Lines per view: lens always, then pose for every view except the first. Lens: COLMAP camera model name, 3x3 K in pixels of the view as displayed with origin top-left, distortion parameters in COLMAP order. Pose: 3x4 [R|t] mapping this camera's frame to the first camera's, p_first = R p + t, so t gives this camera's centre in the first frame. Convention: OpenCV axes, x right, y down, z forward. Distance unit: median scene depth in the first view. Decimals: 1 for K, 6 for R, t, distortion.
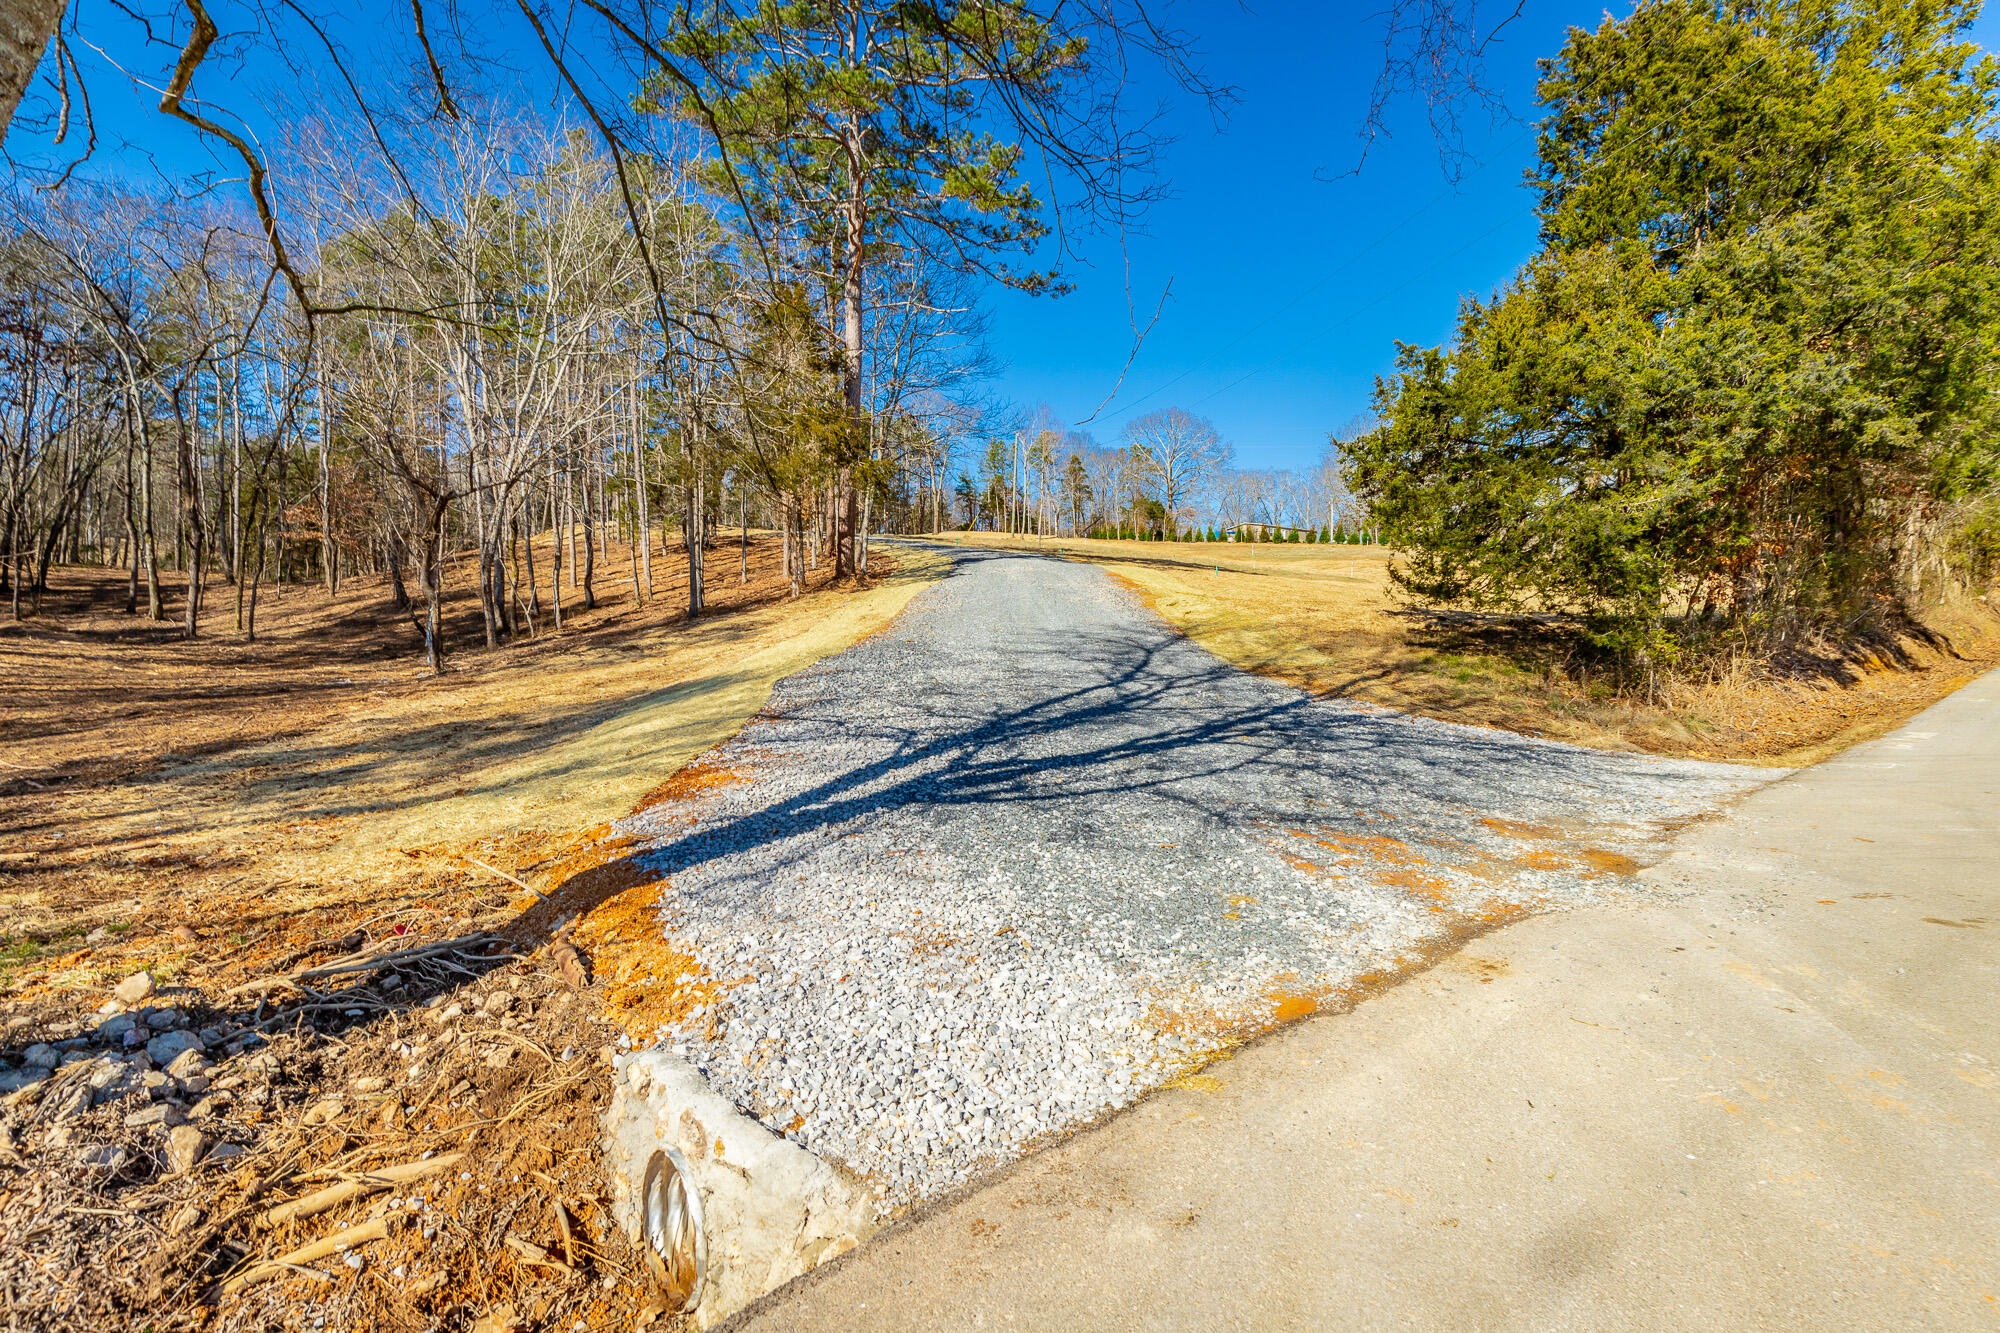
lens RADIAL K [[894.5, 0, 1014.3], [0, 894.5, 637.8], [0, 0, 1]] dist [0.016552, -0.007306]
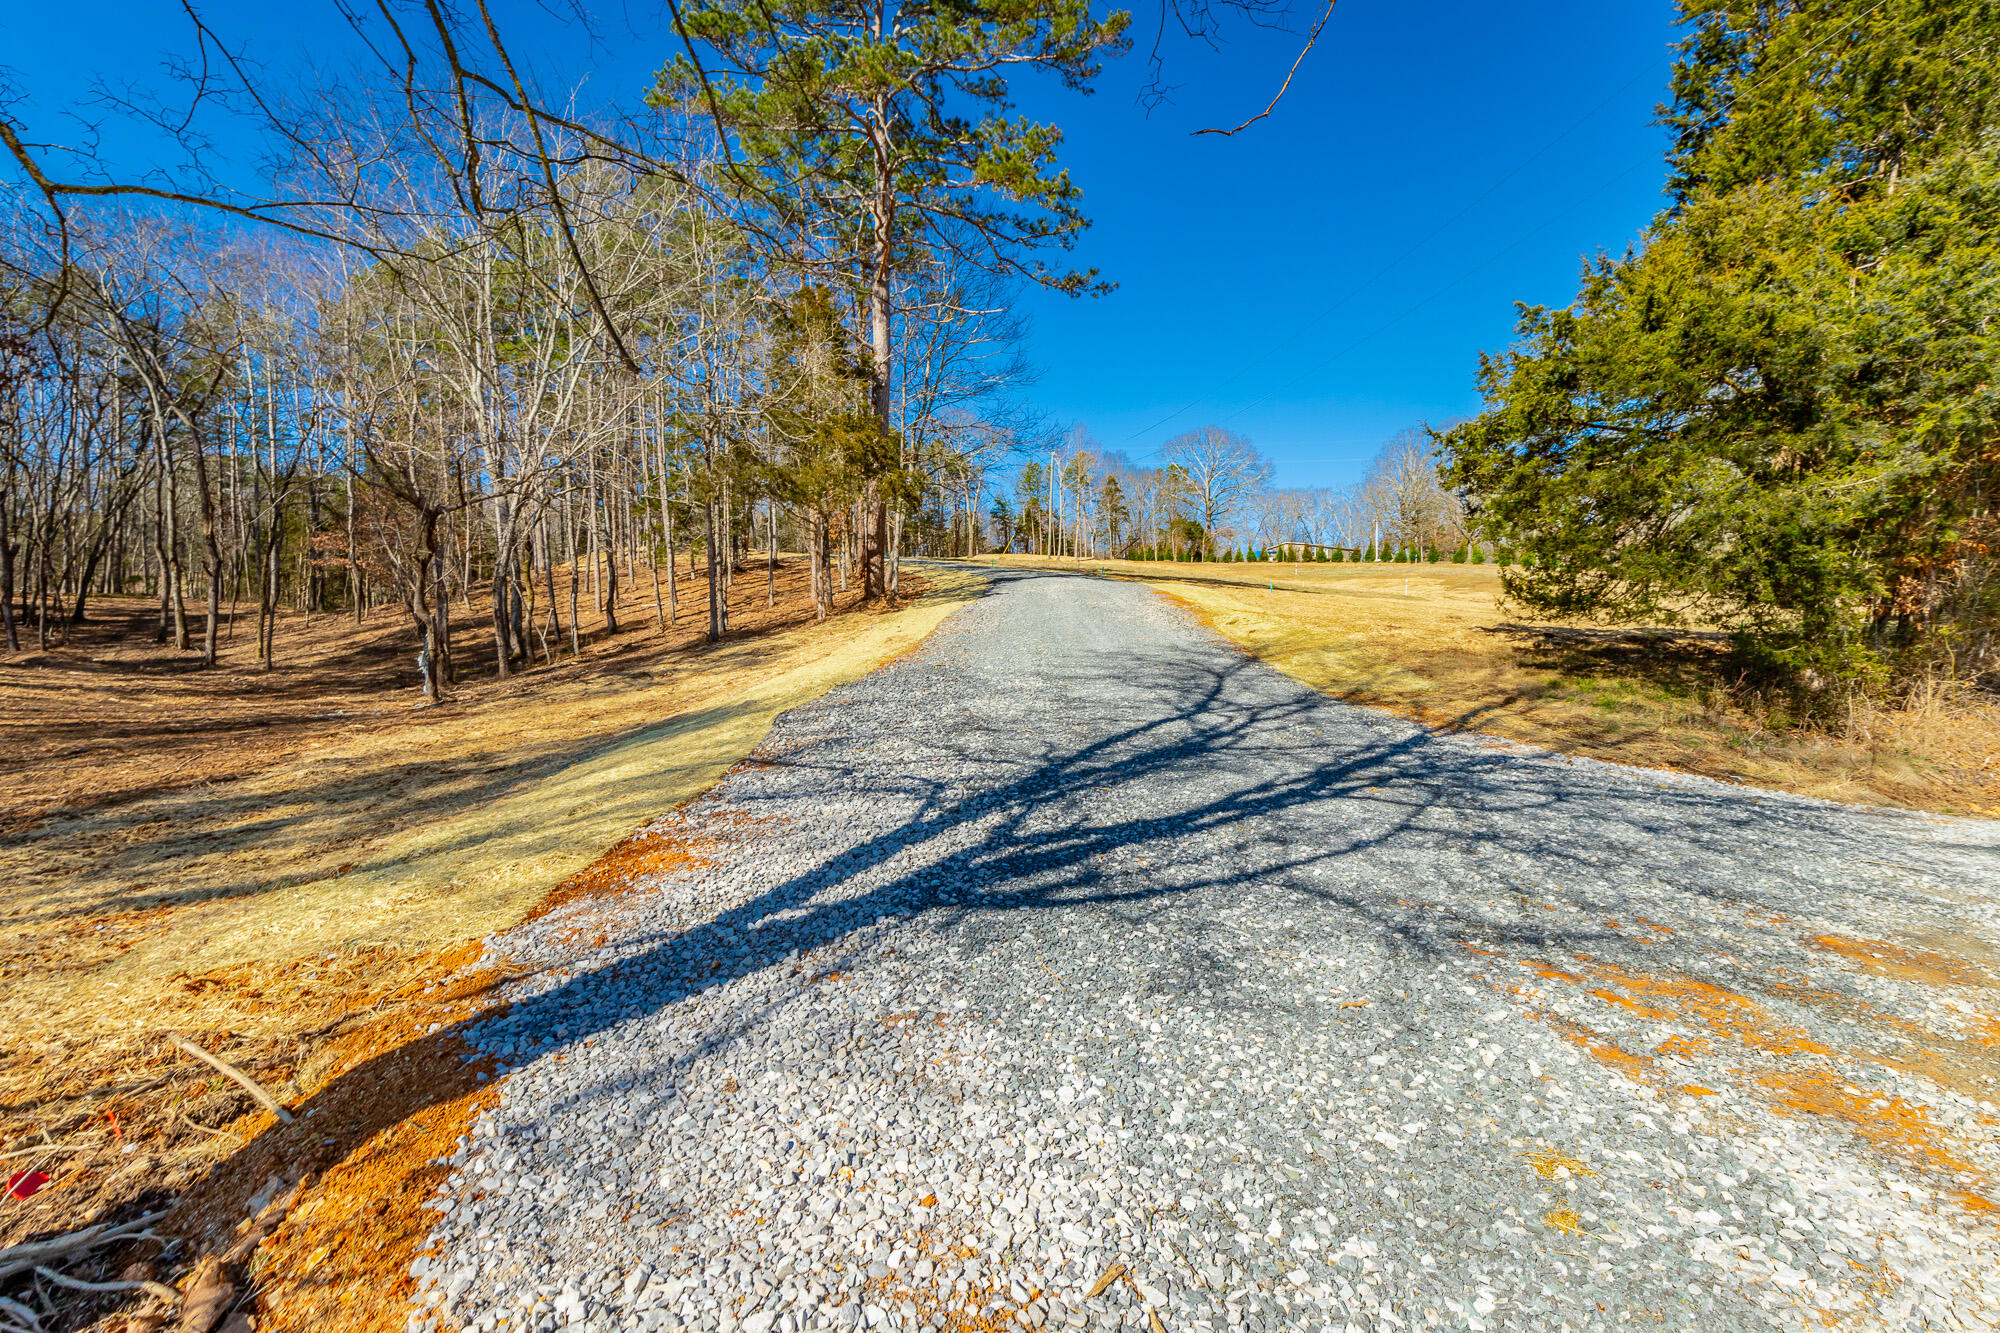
lens RADIAL K [[901.7, 0, 1008.3], [0, 901.7, 662.4], [0, 0, 1]] dist [0.007388, -0.000704]
pose [[0.998869, -0.007071, -0.047018, -0.010855], [0.007111, 0.999974, 0.000684, 0.000417], [0.047012, -0.001017, 0.998894, 0.145585]]
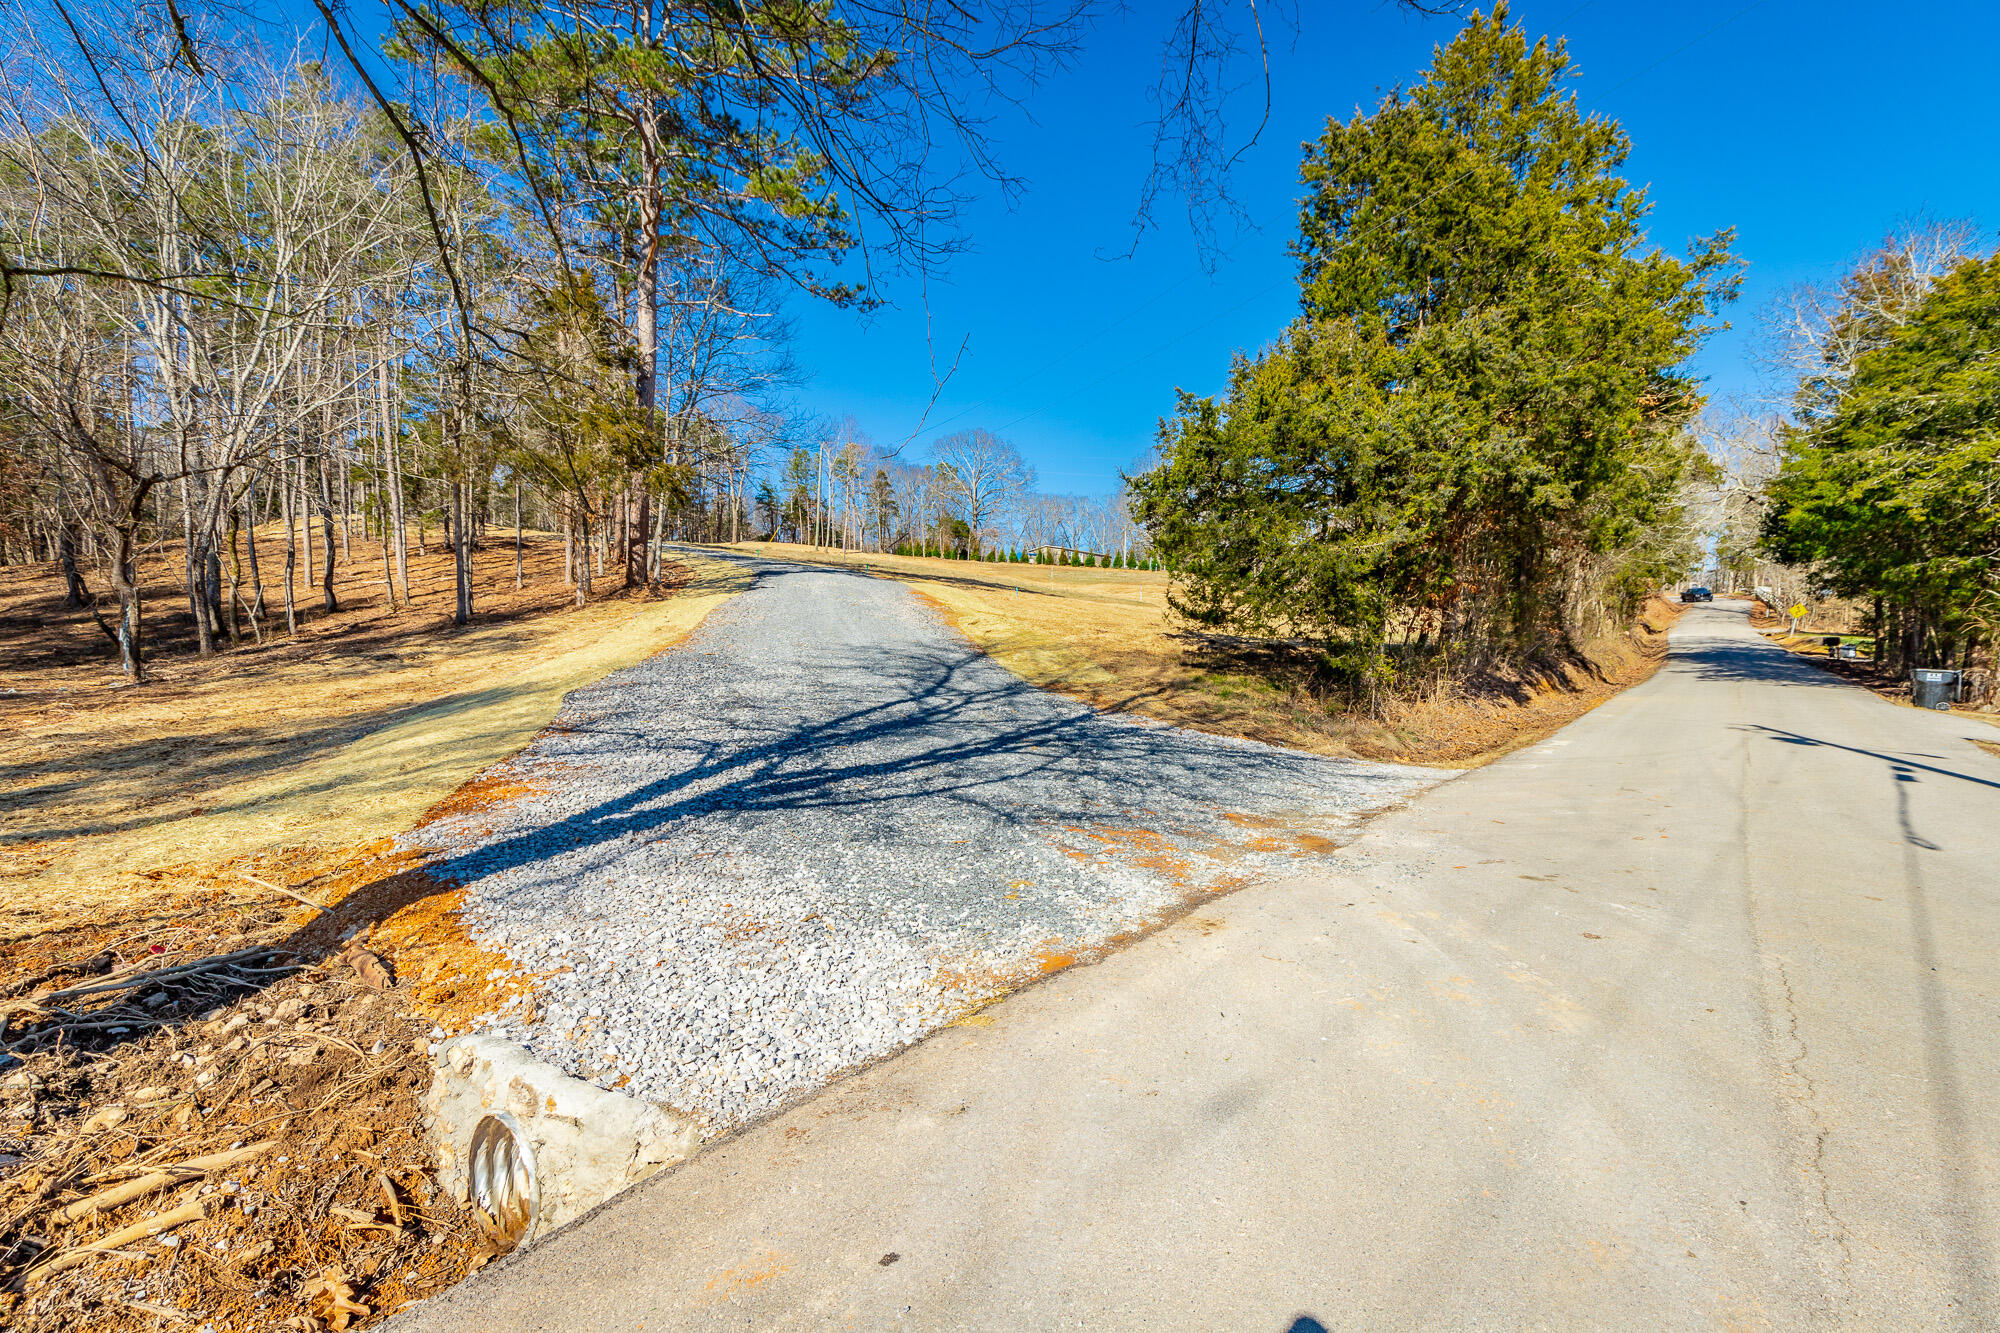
lens RADIAL K [[888.7, 0, 1006.4], [0, 888.7, 681.4], [0, 0, 1]] dist [0.011074, -0.000714]
pose [[0.977928, 0.009536, 0.208724, -0.001839], [-0.015870, 0.999462, 0.028690, -0.000015], [-0.208339, -0.031370, 0.977554, -0.032658]]
